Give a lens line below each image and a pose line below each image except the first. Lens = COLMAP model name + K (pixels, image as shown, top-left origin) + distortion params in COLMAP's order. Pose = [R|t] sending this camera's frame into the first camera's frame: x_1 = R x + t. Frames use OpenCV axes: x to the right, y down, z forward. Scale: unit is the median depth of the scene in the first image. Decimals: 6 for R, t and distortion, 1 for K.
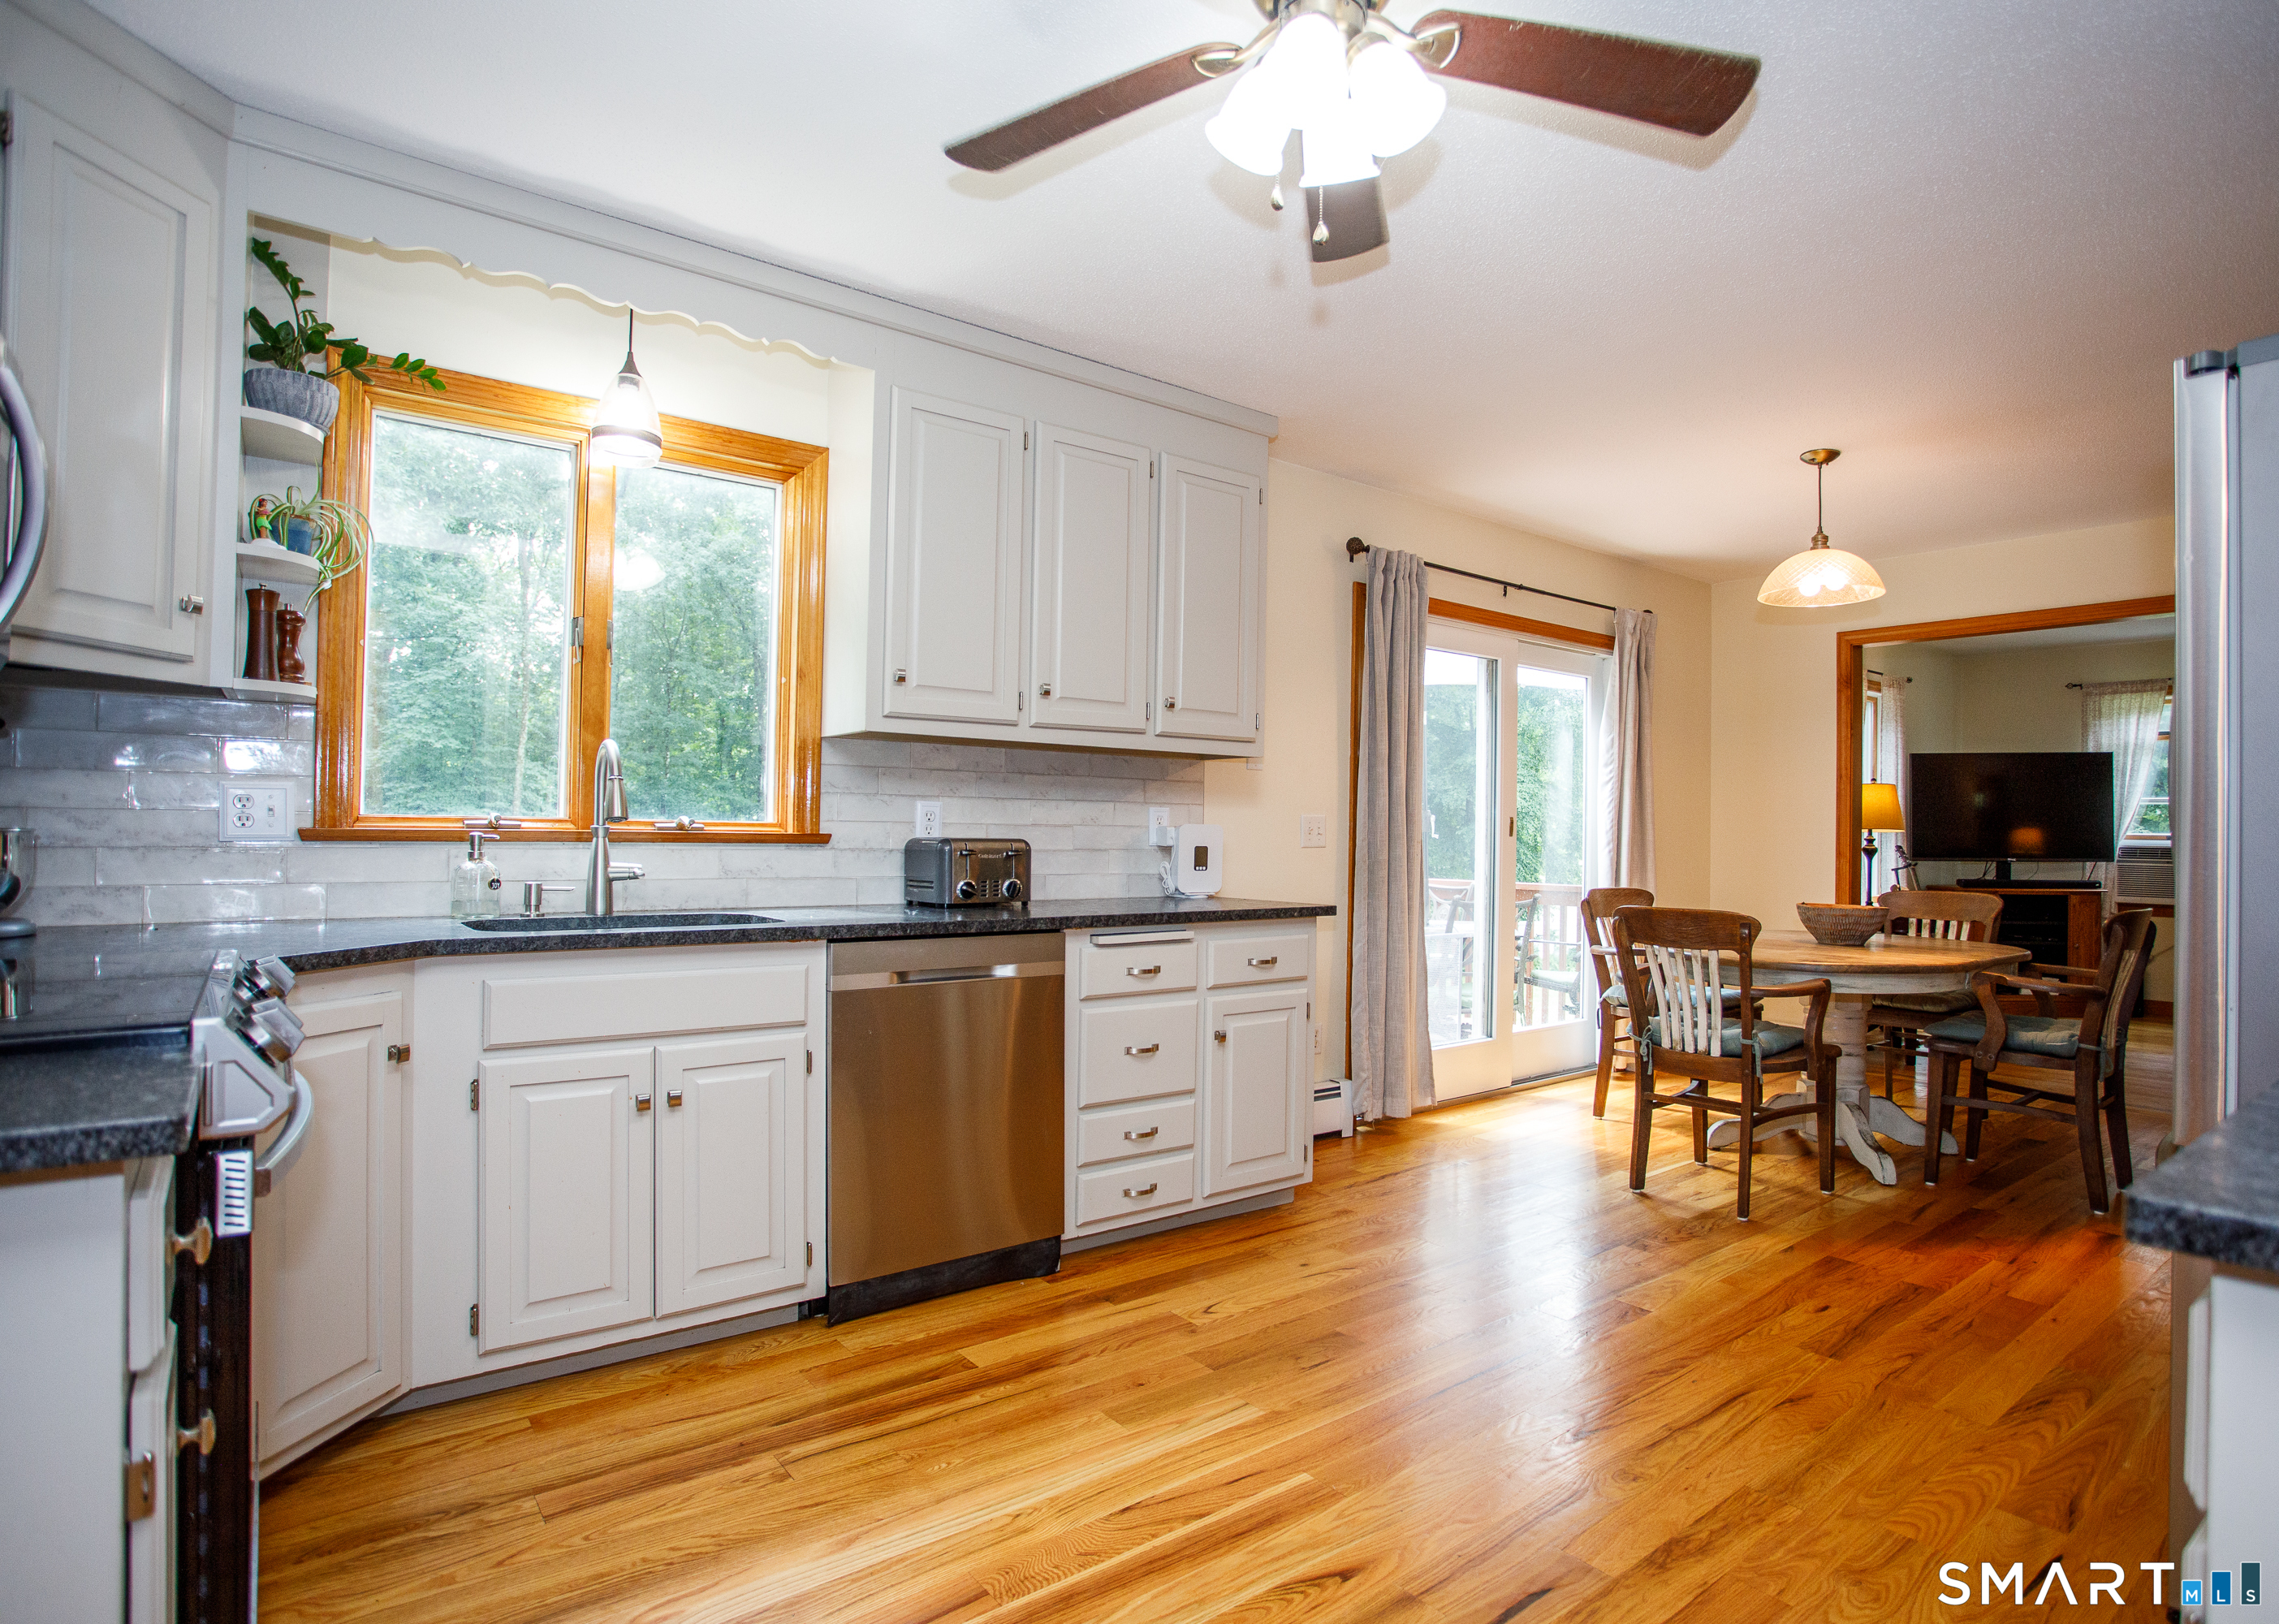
lens RADIAL K [[1209.5, 0, 1214.1], [0, 1209.5, 812.5], [0, 0, 1]] dist [-0.090769, 0.048342]
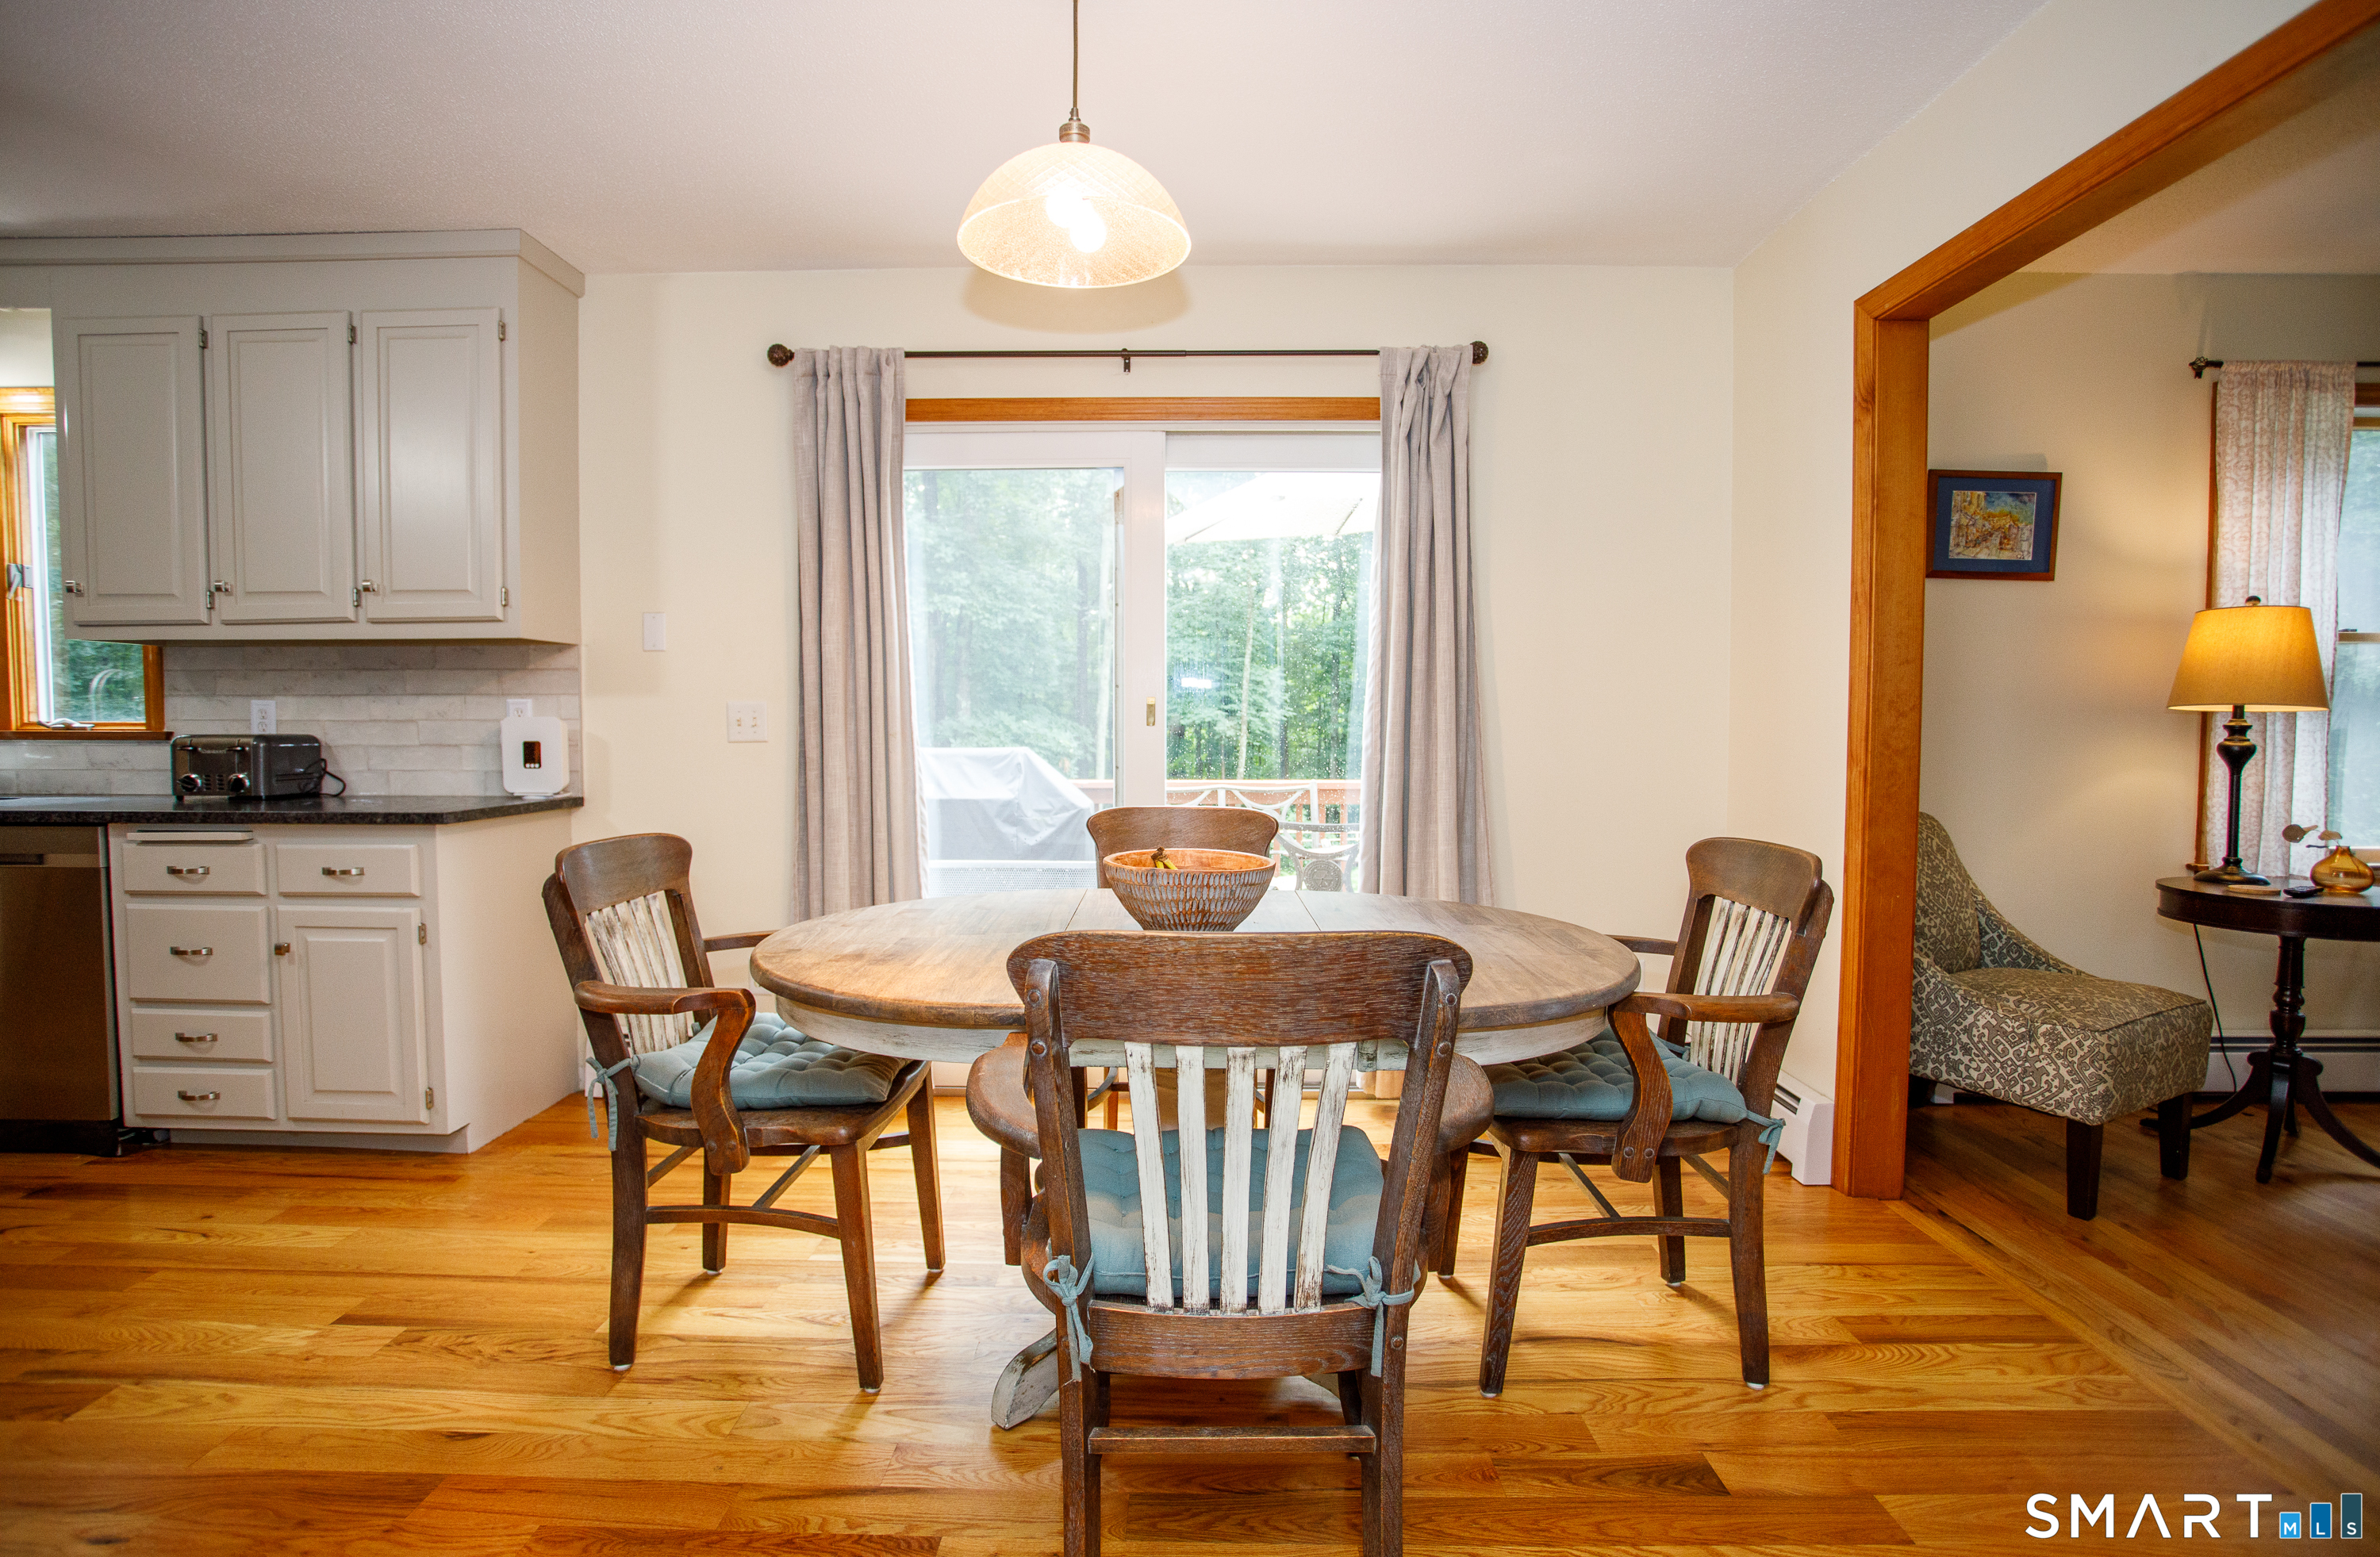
lens RADIAL K [[1176.7, 0, 1183.8], [0, 1176.7, 783.3], [0, 0, 1]] dist [-0.081853, 0.042555]
pose [[0.761295, 0.021841, -0.648038, 1.098291], [0.019229, 0.998233, 0.056233, 0.024601], [0.648121, -0.055271, 0.759529, 0.803917]]
